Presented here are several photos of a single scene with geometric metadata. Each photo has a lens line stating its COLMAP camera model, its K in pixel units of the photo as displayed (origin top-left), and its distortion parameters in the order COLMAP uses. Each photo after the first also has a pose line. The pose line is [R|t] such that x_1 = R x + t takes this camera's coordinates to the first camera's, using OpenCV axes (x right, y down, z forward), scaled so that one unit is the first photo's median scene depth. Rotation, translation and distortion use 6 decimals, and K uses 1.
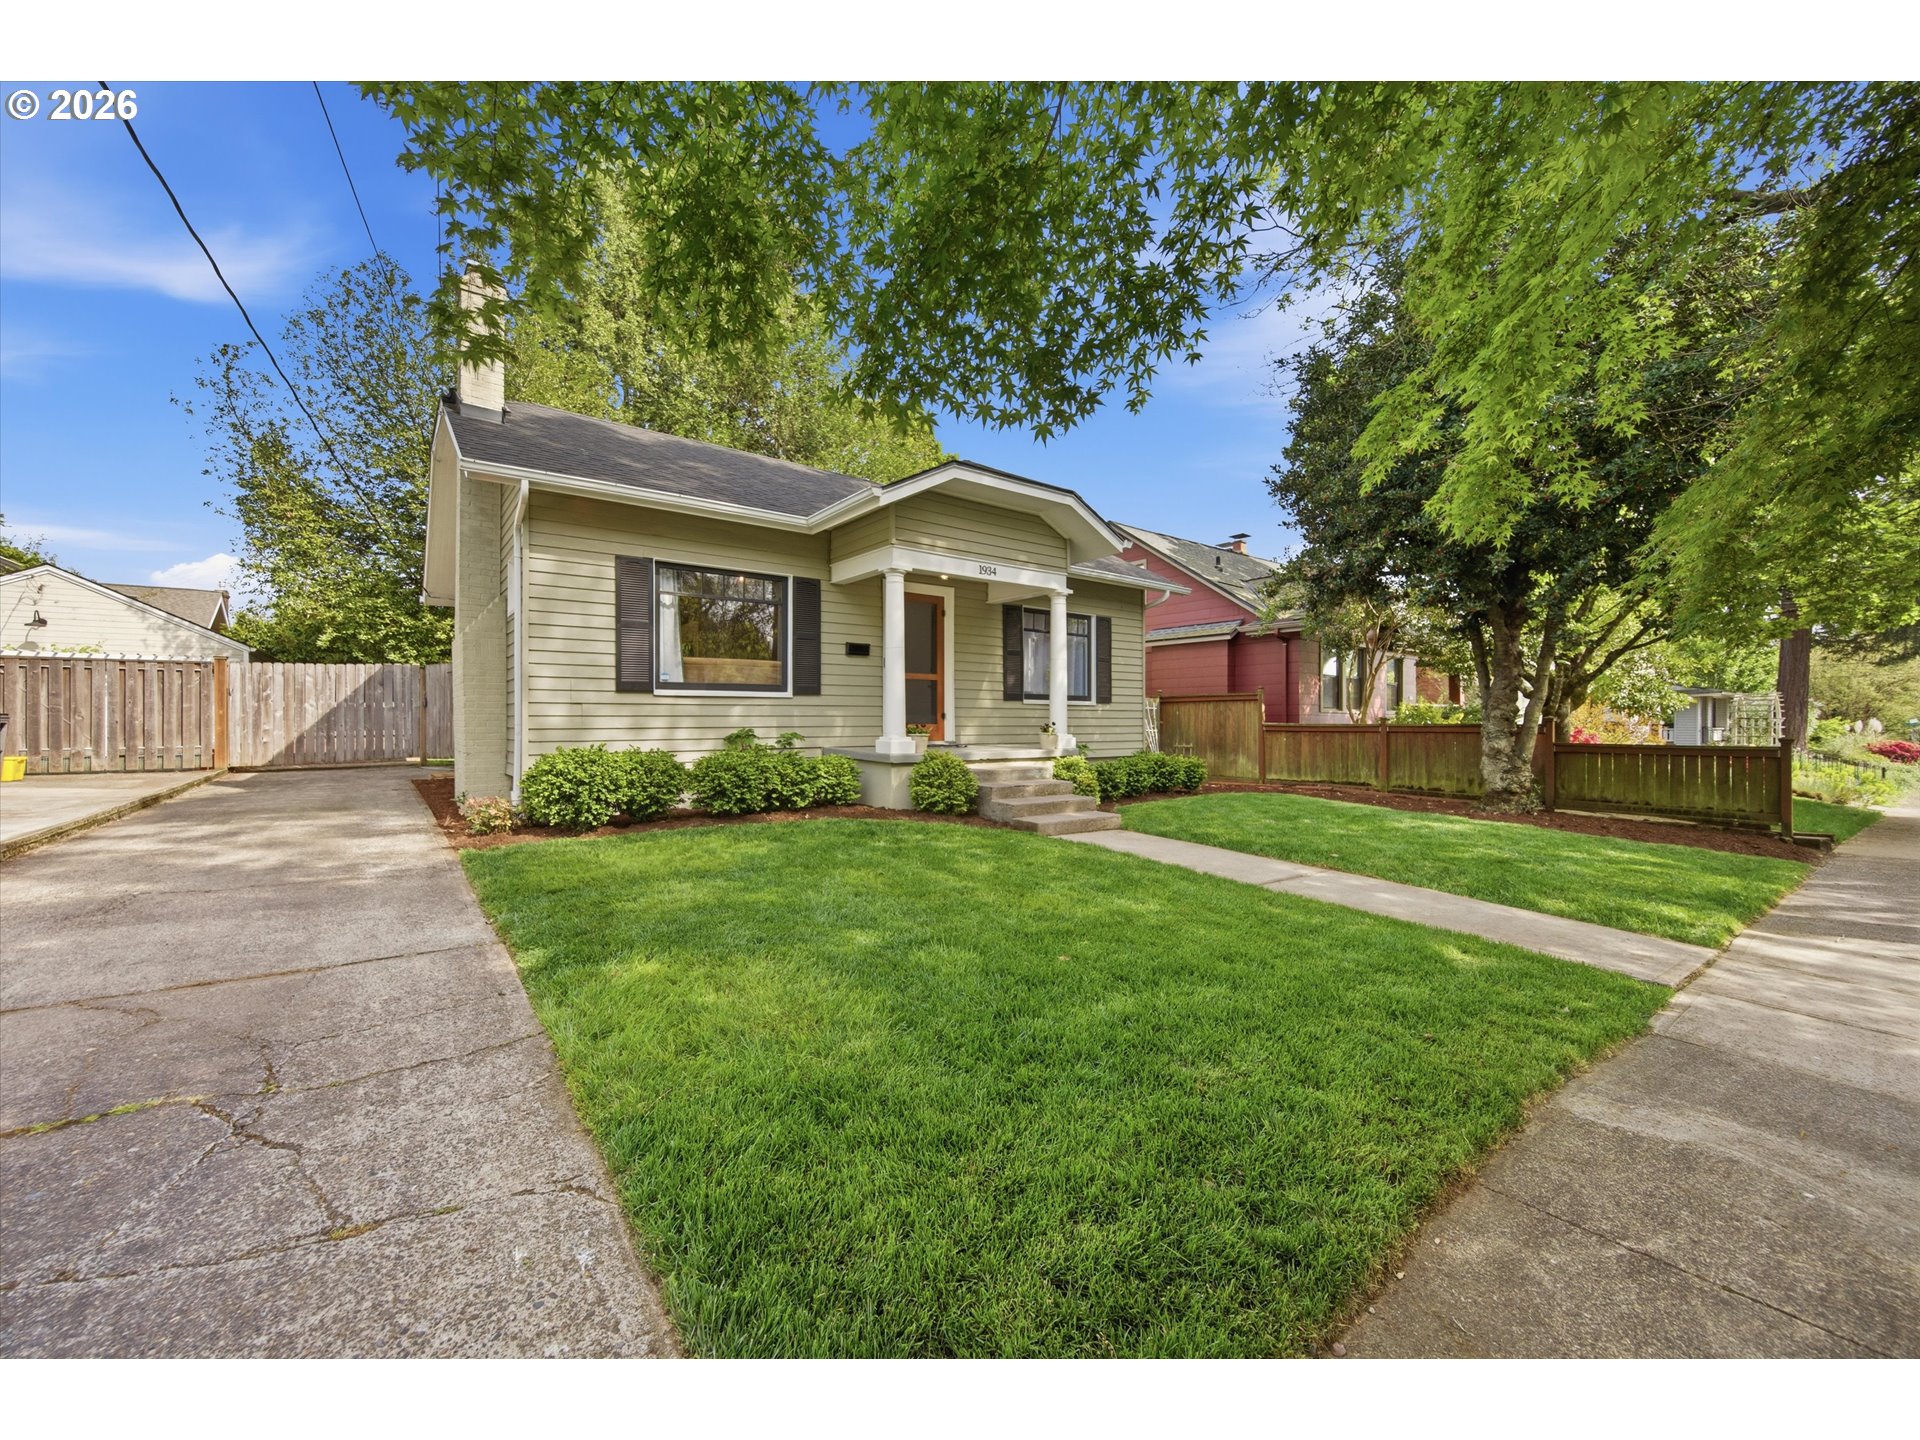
lens RADIAL K [[747.1, 0, 958.0], [0, 747.1, 718.4], [0, 0, 1]] dist [0.000088, -0.000145]
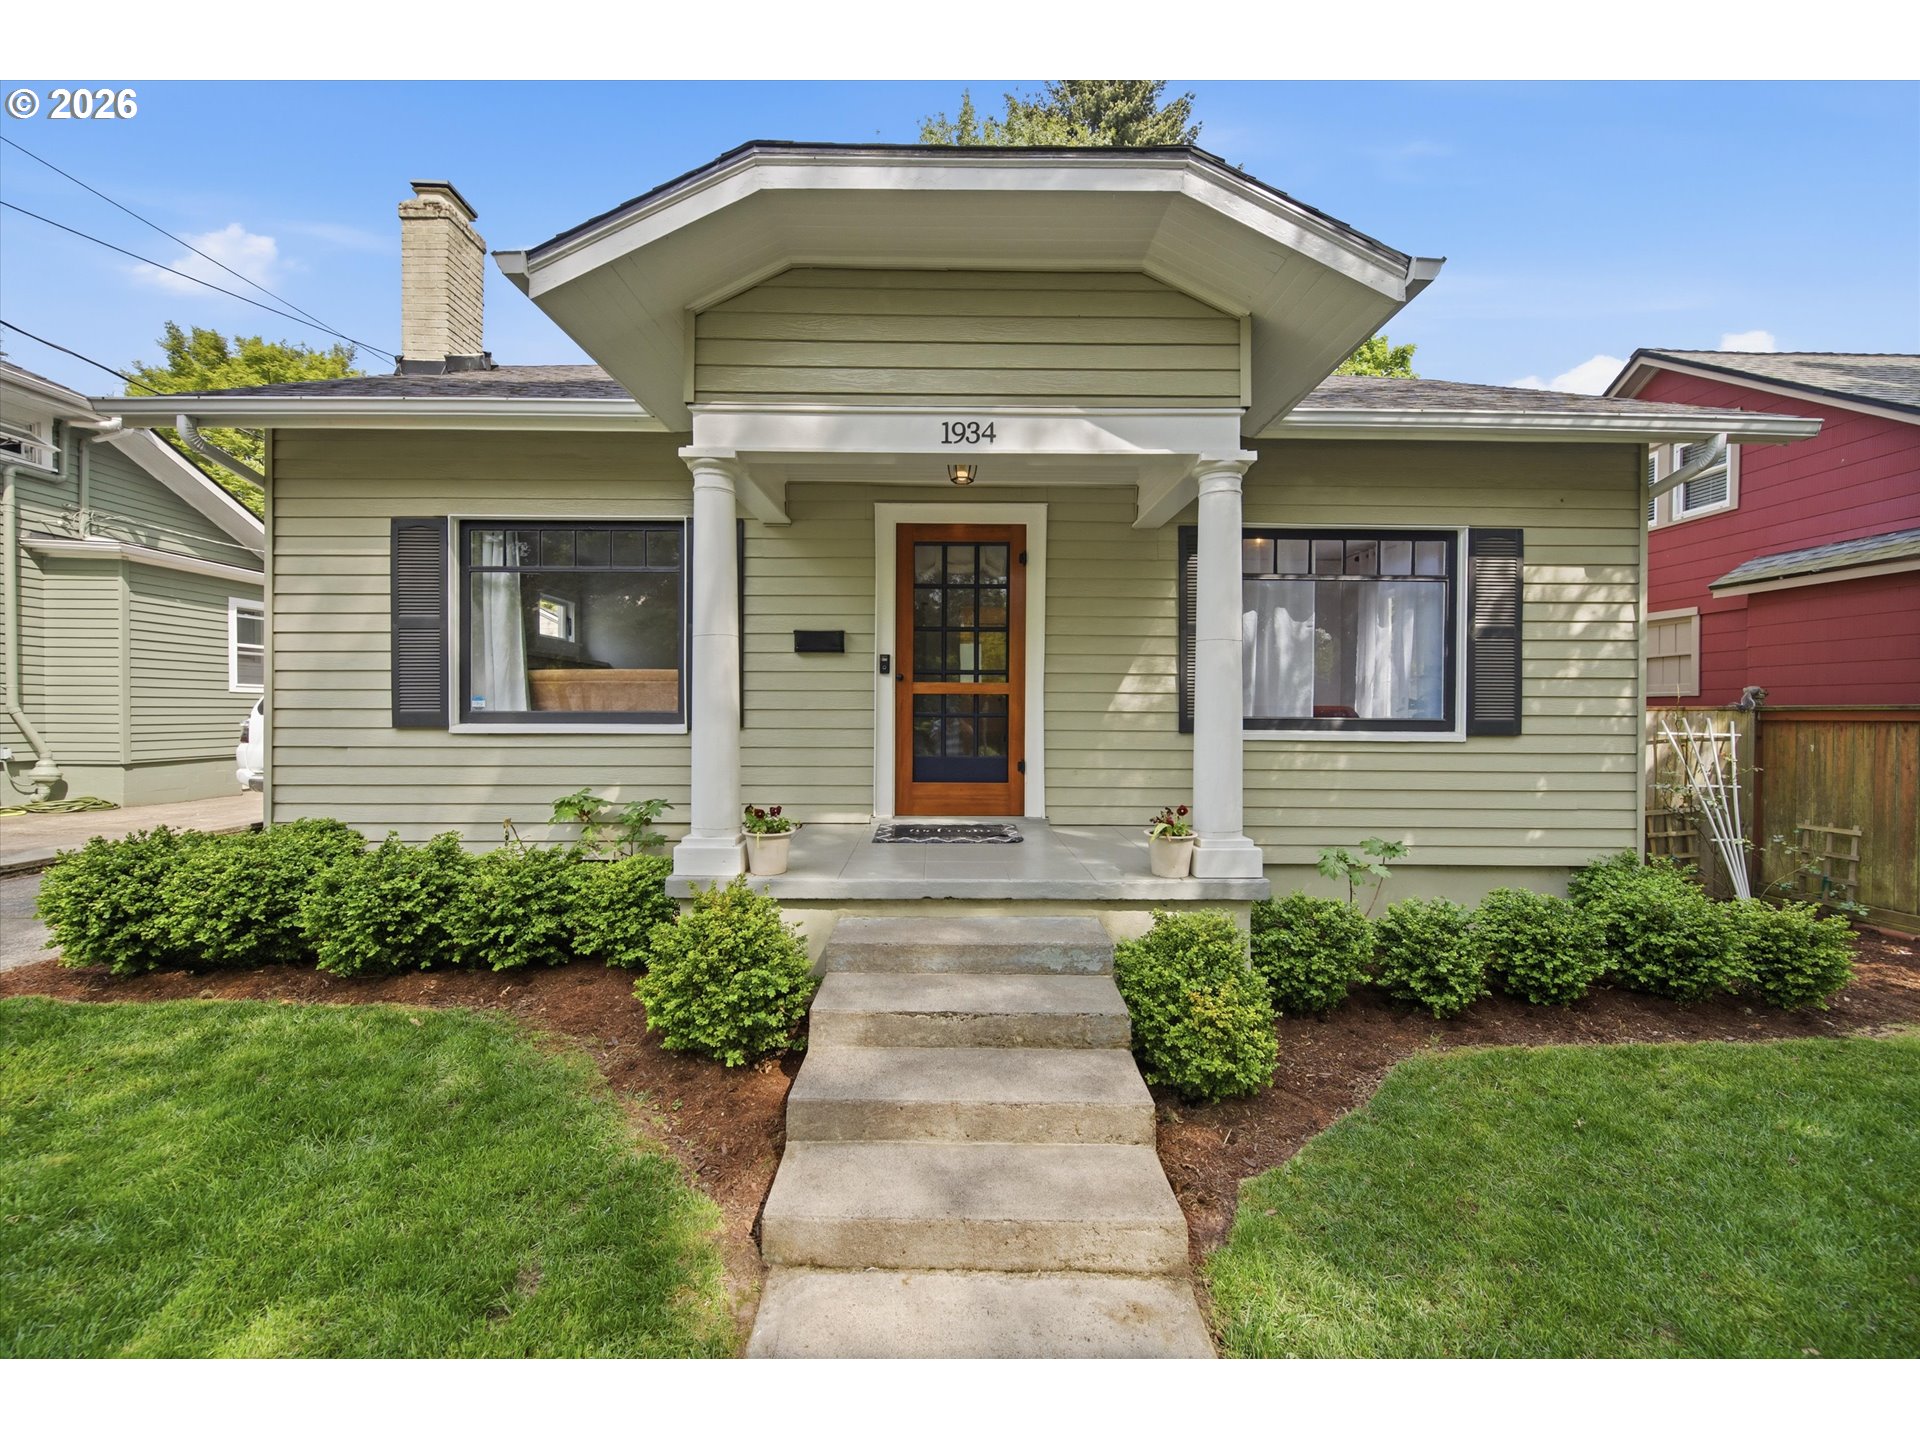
lens RADIAL K [[747.1, 0, 958.0], [0, 747.1, 718.4], [0, 0, 1]] dist [0.000088, -0.000145]
pose [[0.801378, 0.010666, -0.598063, 0.275055], [-0.004156, 0.999916, 0.012265, -0.046101], [0.598144, -0.007343, 0.801355, 0.654488]]
